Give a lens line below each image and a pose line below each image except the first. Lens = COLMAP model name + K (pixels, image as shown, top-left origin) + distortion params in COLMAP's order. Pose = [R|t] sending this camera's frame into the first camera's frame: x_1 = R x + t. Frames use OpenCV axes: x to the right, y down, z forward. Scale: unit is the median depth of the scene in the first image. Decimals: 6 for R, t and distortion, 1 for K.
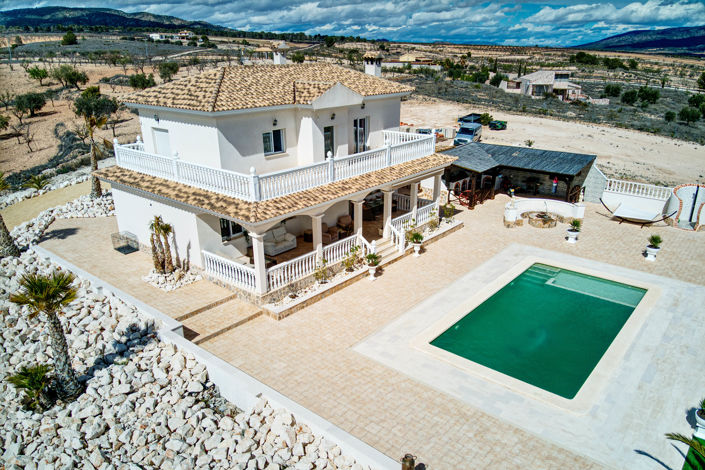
lens RADIAL K [[520.4, 0, 352.5], [0, 520.4, 235.0], [0, 0, 1]] dist [0.051995, -0.120649]
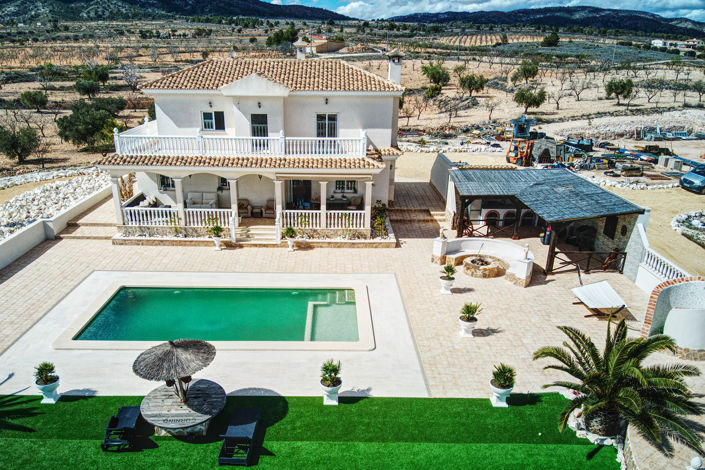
lens RADIAL K [[520.4, 0, 352.5], [0, 520.4, 235.0], [0, 0, 1]] dist [0.051995, -0.120649]
pose [[0.664275, 0.262089, -0.700034, 0.926497], [-0.265030, 0.958254, 0.107274, -0.131161], [0.698926, 0.114271, 0.706006, 0.376391]]
